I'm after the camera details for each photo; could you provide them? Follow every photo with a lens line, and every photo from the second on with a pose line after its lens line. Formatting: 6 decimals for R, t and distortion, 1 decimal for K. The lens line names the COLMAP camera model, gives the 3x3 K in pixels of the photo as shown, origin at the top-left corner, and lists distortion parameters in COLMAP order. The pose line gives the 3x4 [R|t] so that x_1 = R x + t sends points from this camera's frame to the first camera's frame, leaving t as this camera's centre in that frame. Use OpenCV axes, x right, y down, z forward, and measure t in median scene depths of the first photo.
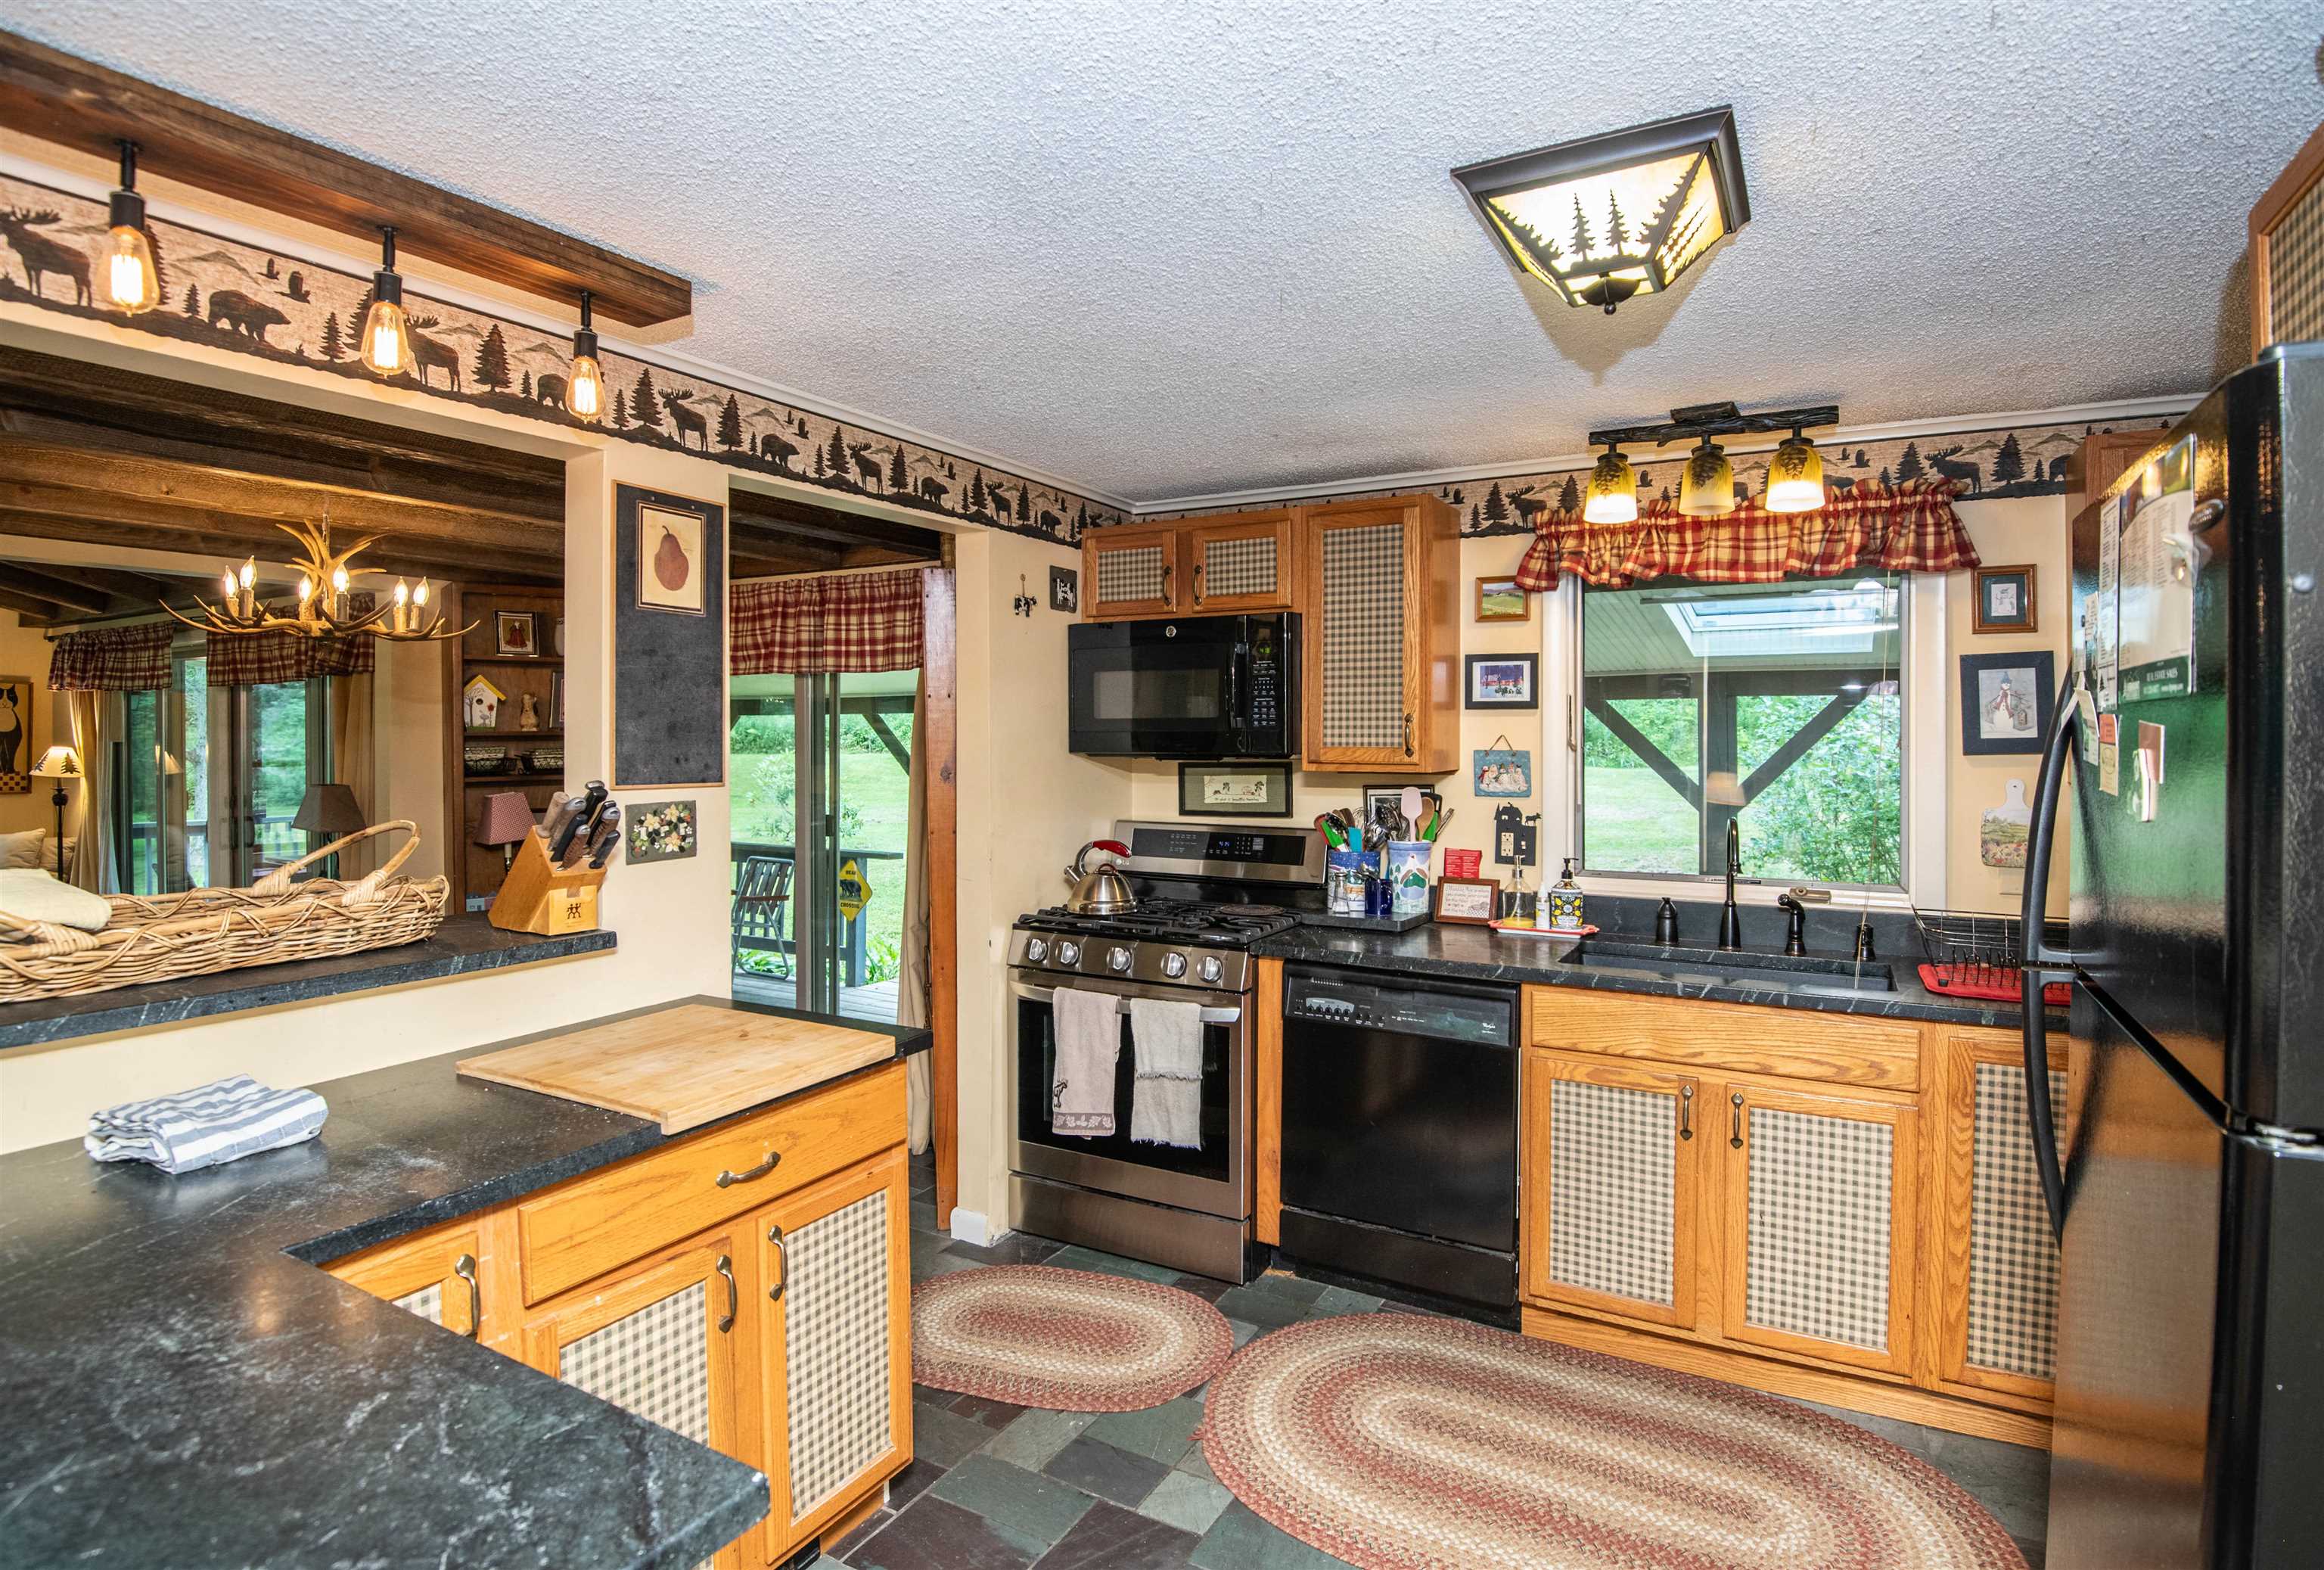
lens RADIAL K [[1153.1, 0, 1149.4], [0, 1153.1, 751.7], [0, 0, 1]] dist [0.001378, -0.012610]
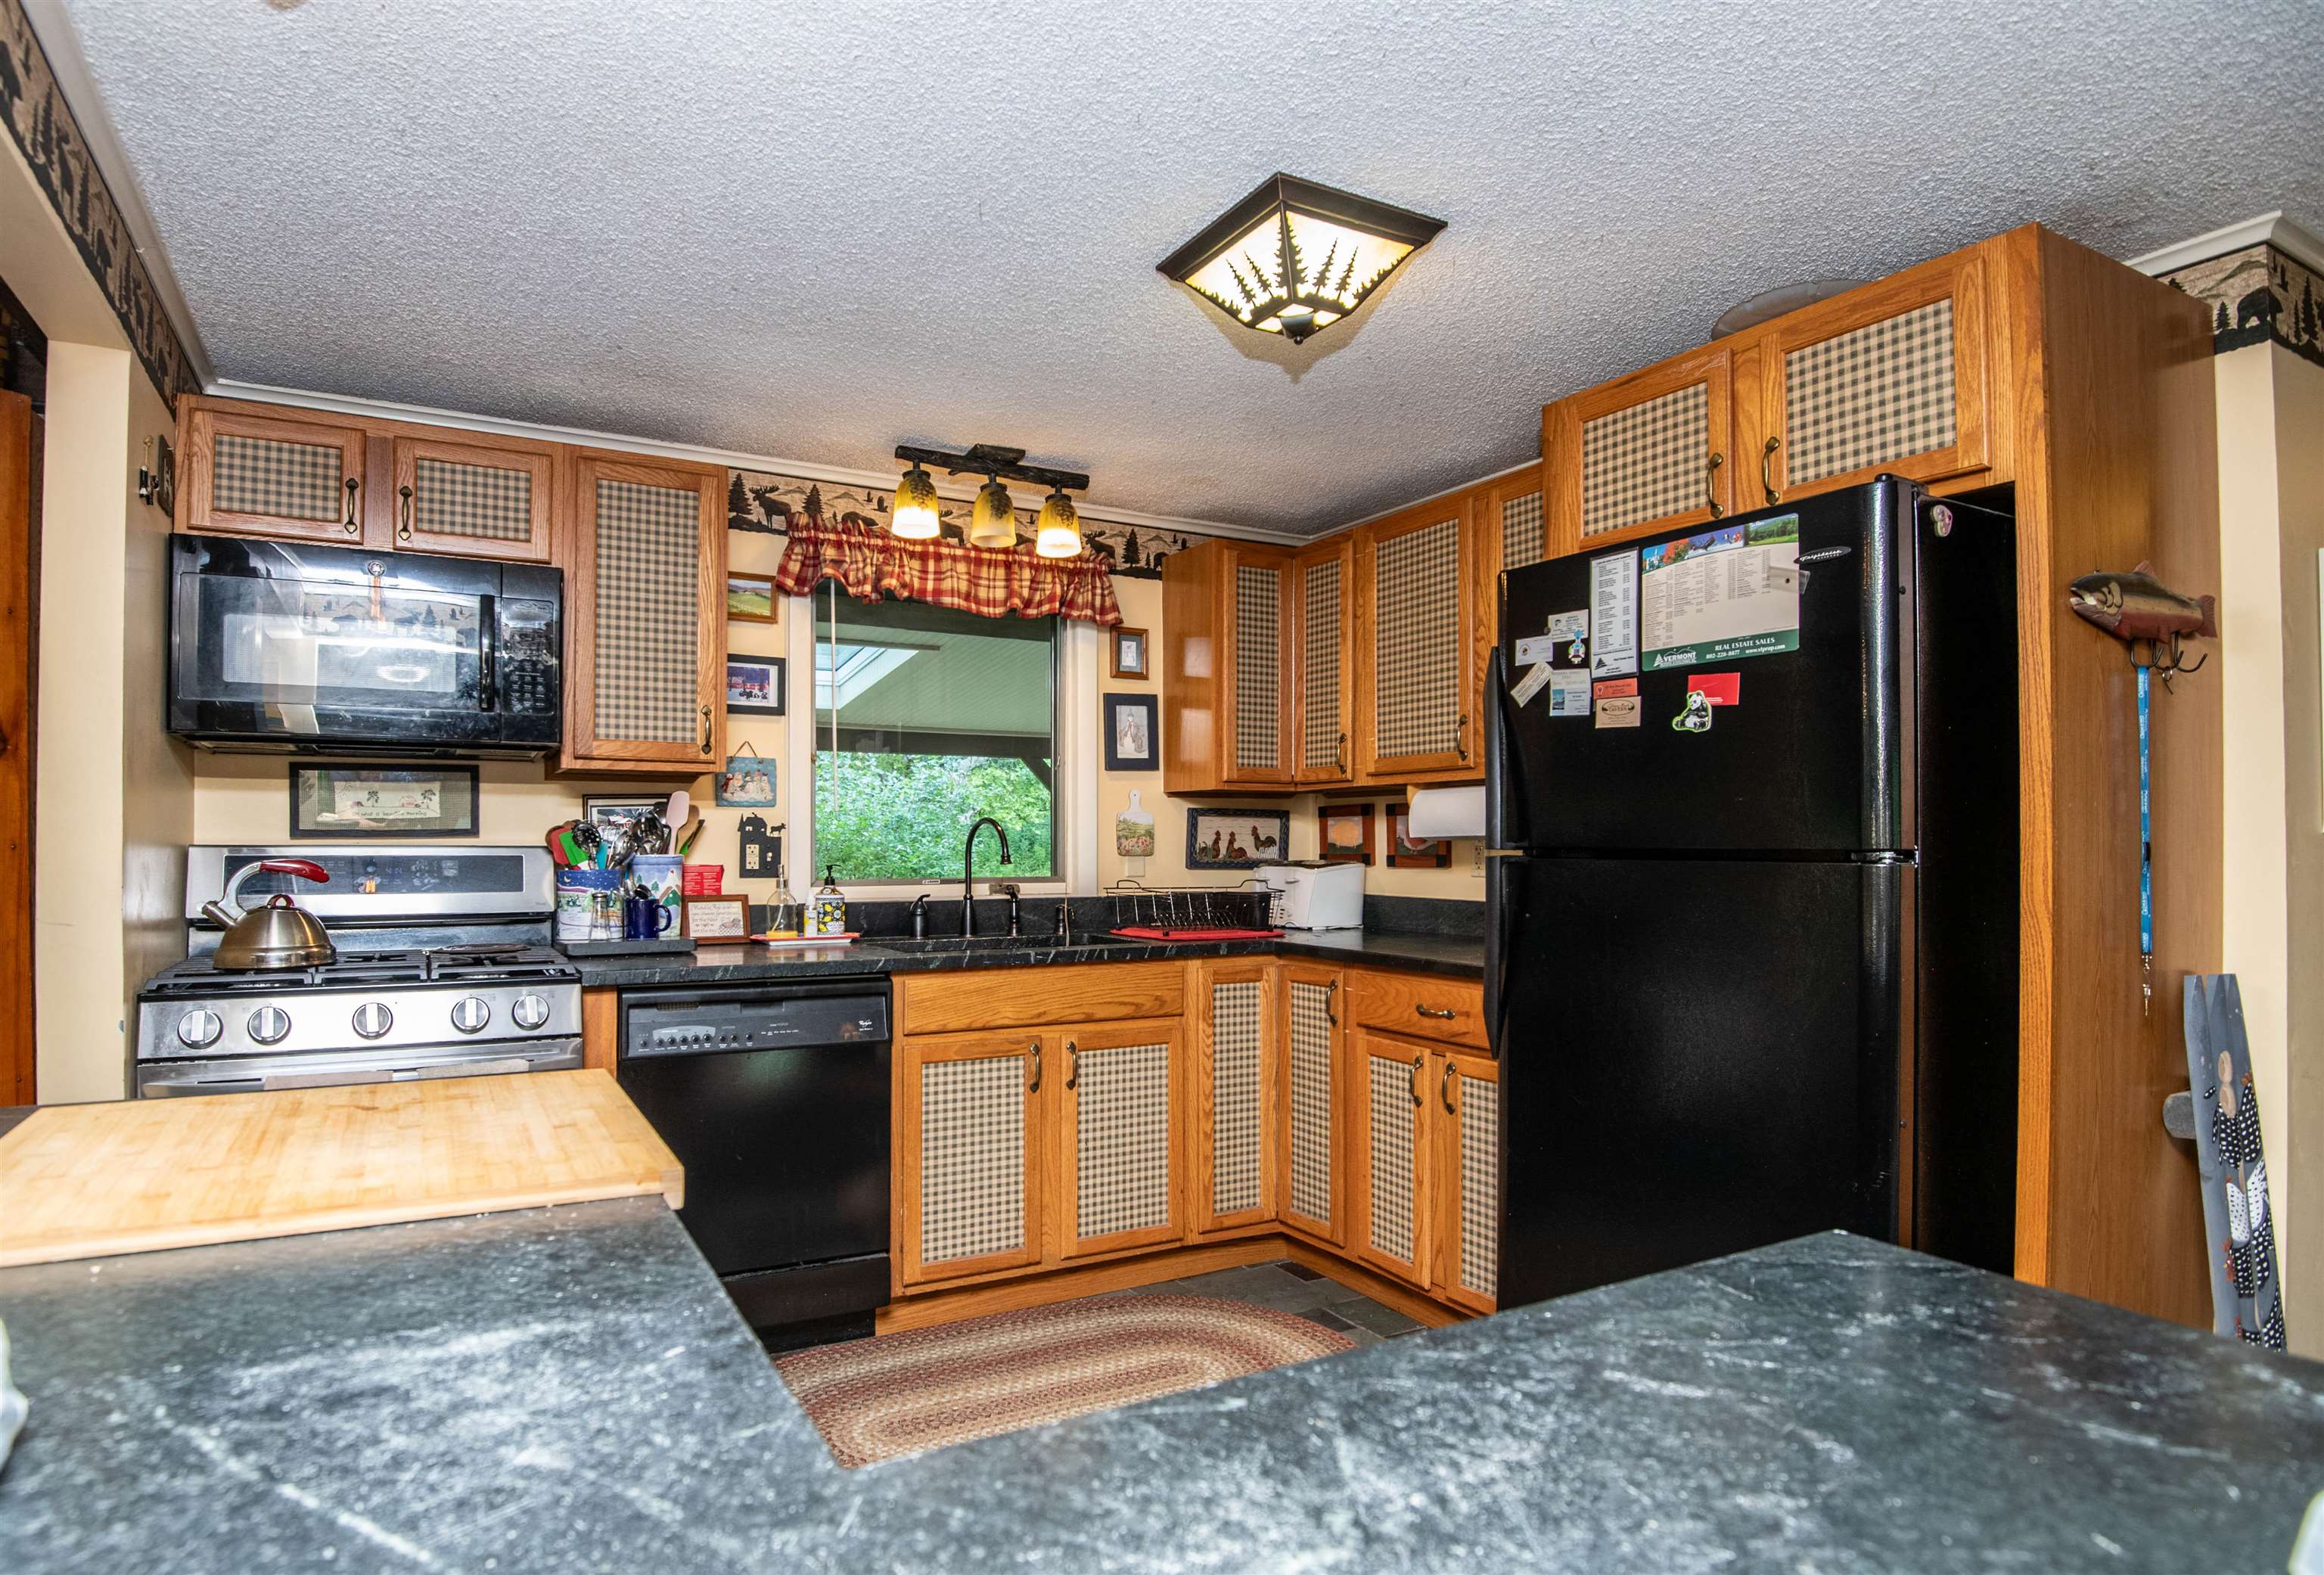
lens RADIAL K [[1245.0, 0, 999.2], [0, 1245.0, 832.2], [0, 0, 1]] dist [-0.026861, -0.004737]
pose [[0.559633, 0.012756, 0.828643, -0.518114], [0.003098, 0.999842, -0.017483, 0.096568], [-0.828735, 0.012351, 0.559505, 0.322728]]
